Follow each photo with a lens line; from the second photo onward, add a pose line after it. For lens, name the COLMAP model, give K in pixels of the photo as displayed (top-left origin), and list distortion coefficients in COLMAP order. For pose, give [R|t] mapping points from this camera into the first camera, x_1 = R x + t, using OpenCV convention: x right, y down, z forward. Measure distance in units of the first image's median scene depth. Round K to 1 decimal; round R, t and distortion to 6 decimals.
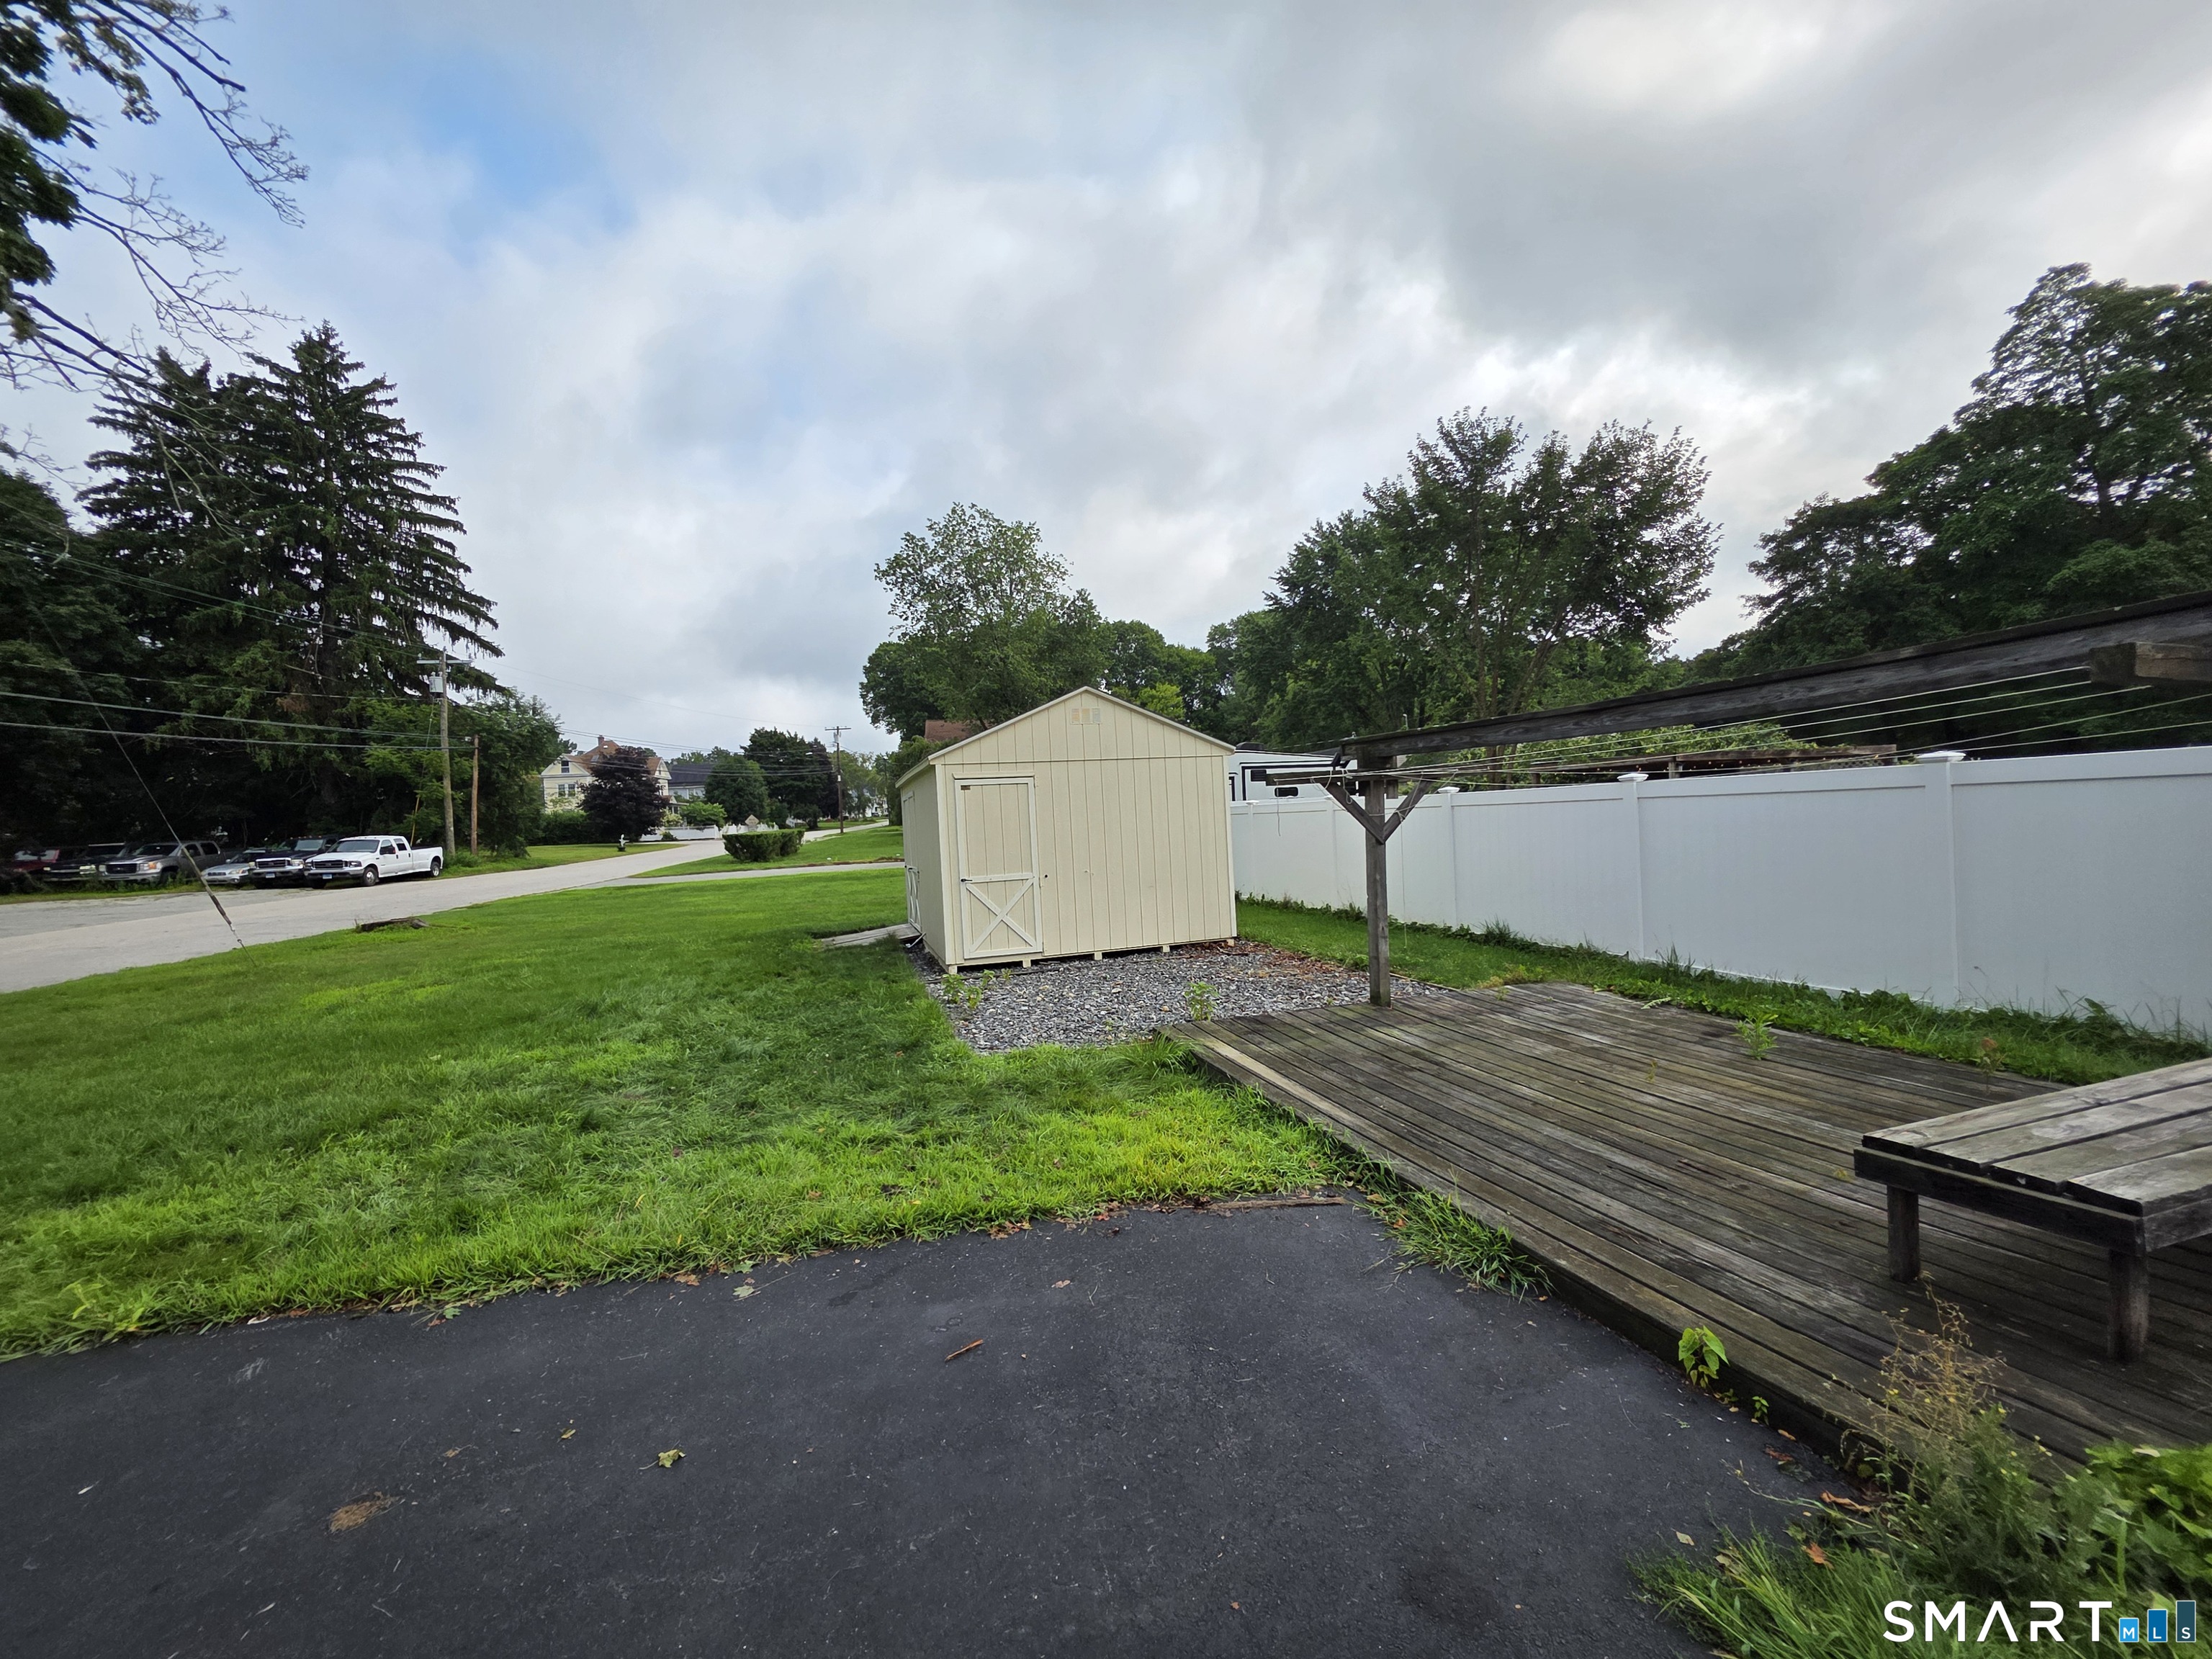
lens RADIAL K [[890.8, 0, 1106.0], [0, 890.8, 829.5], [0, 0, 1]] dist [0.005663, -0.002338]
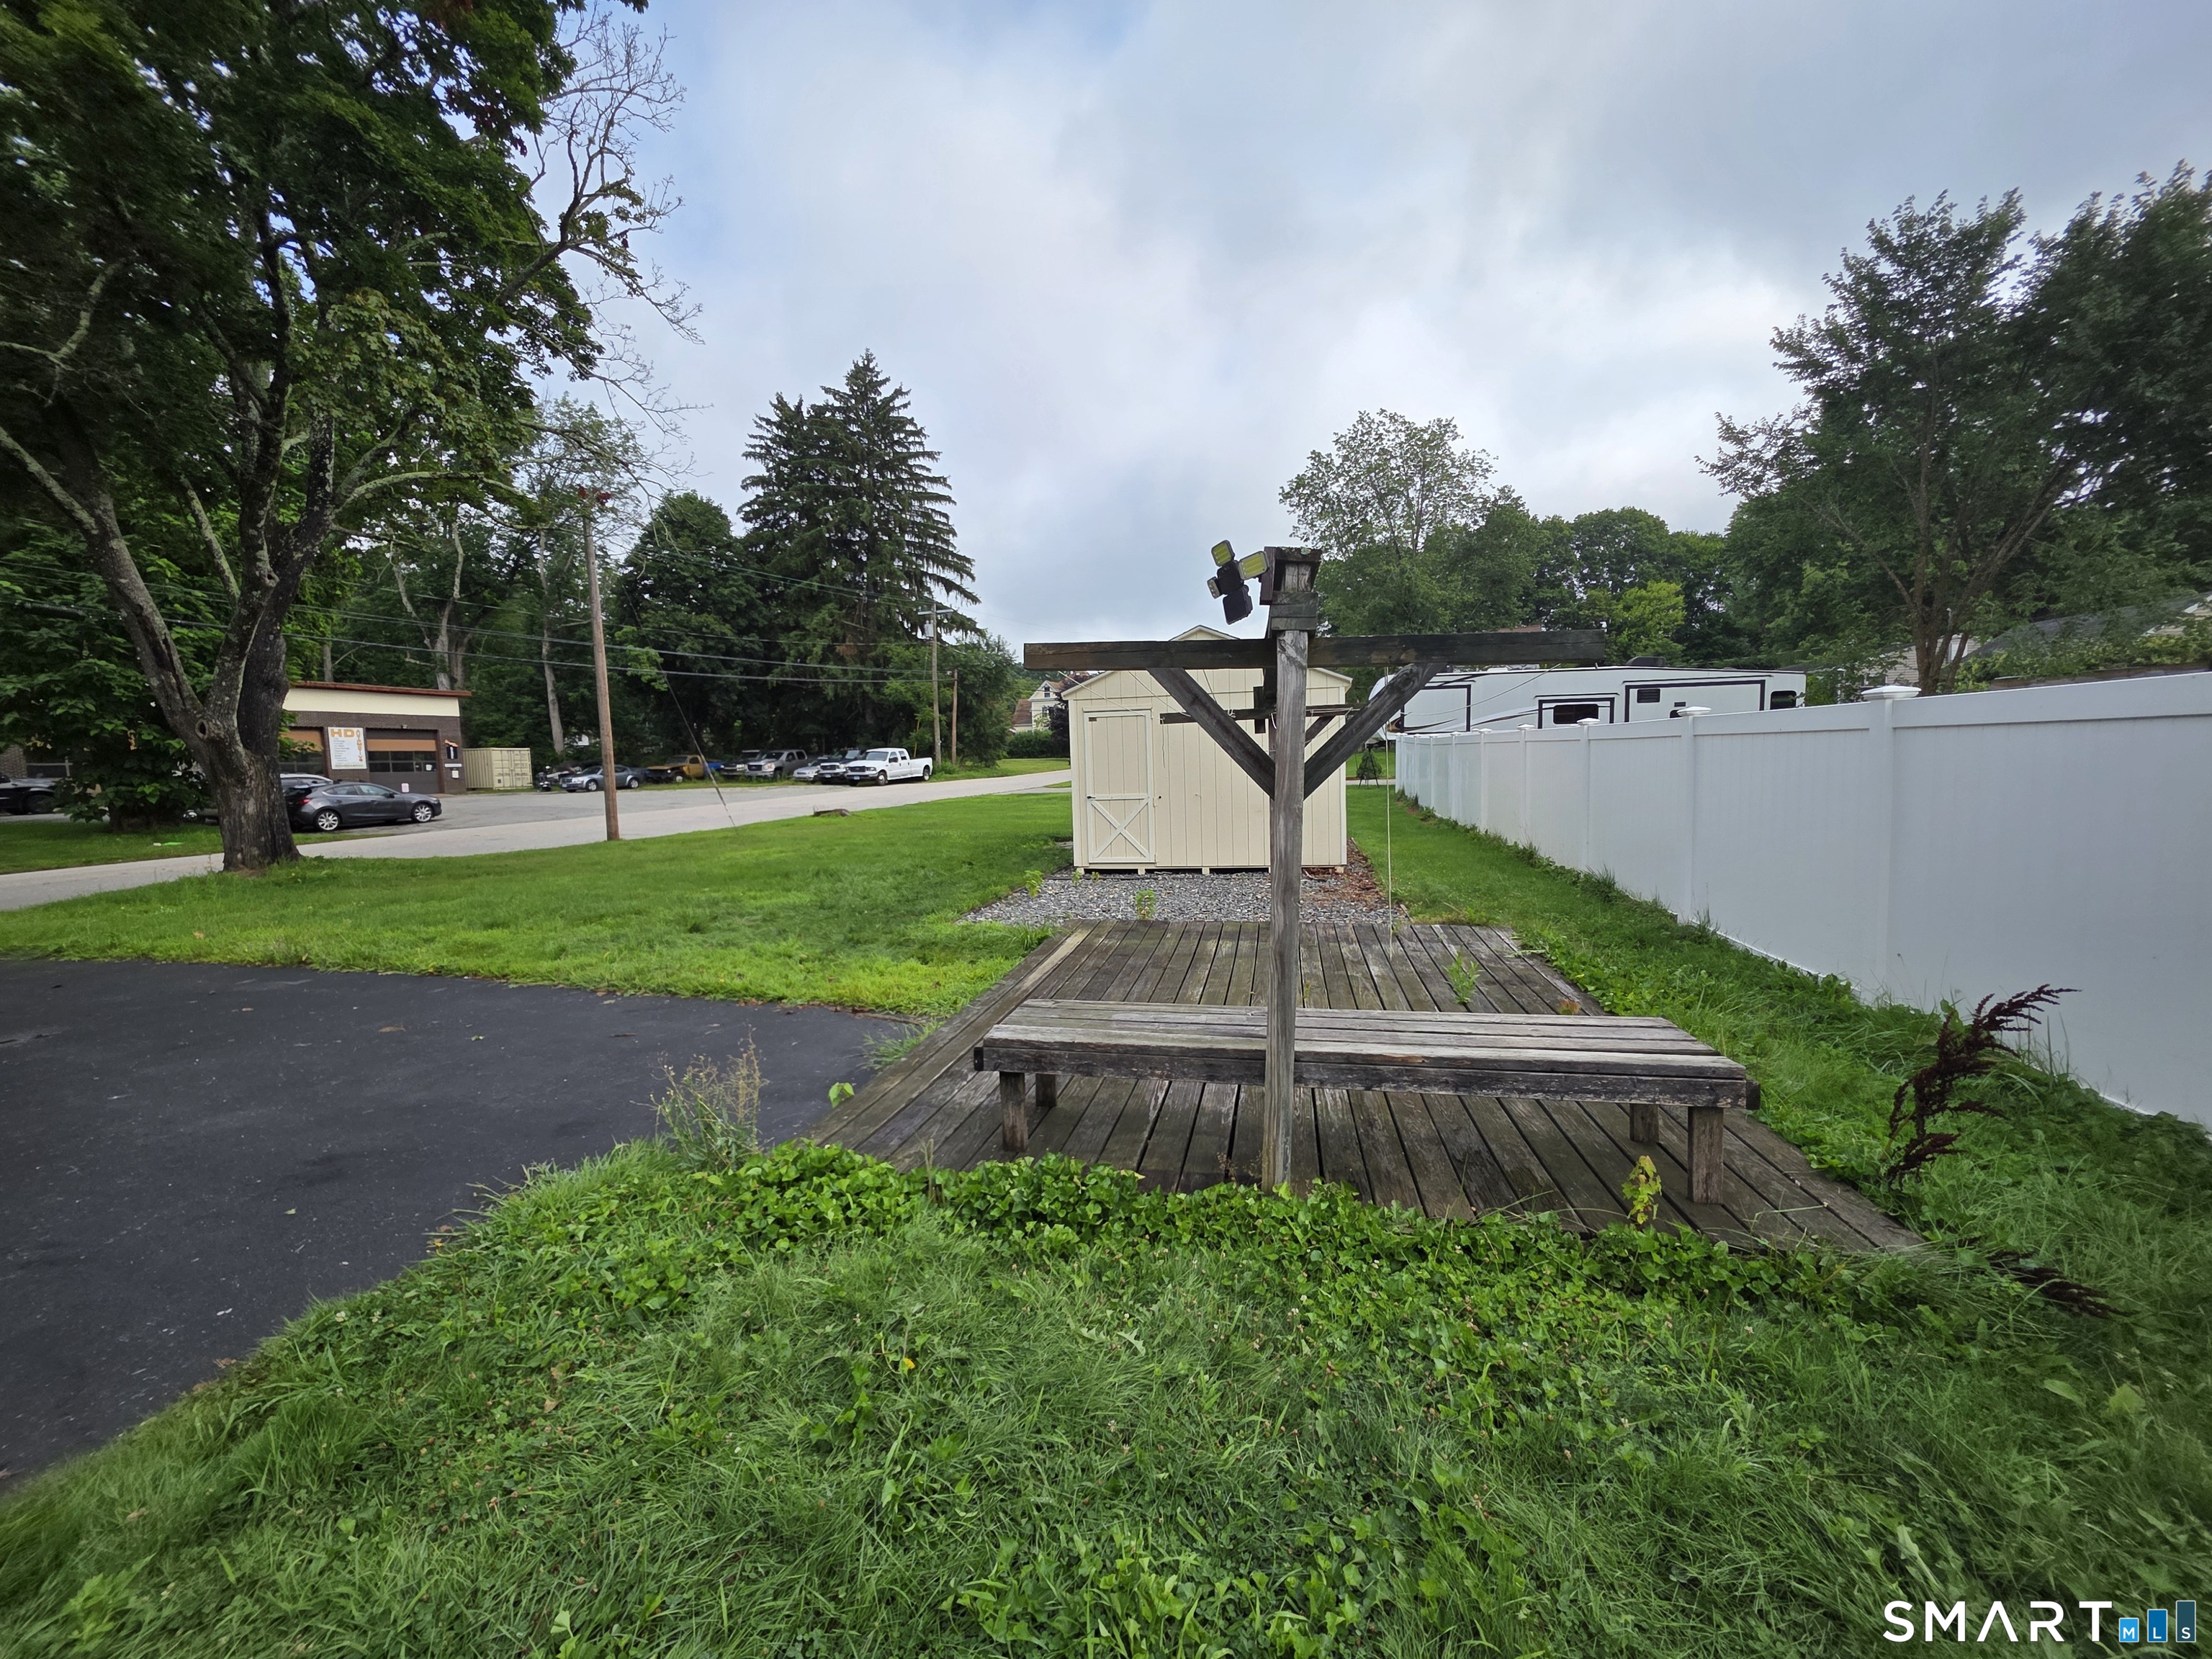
lens RADIAL K [[890.8, 0, 1106.0], [0, 890.8, 829.5], [0, 0, 1]] dist [0.005663, -0.002338]
pose [[0.872030, 0.061698, -0.485549, 0.106382], [-0.017936, 0.995385, 0.094269, -0.003235], [0.489124, -0.073496, 0.869112, -0.007584]]
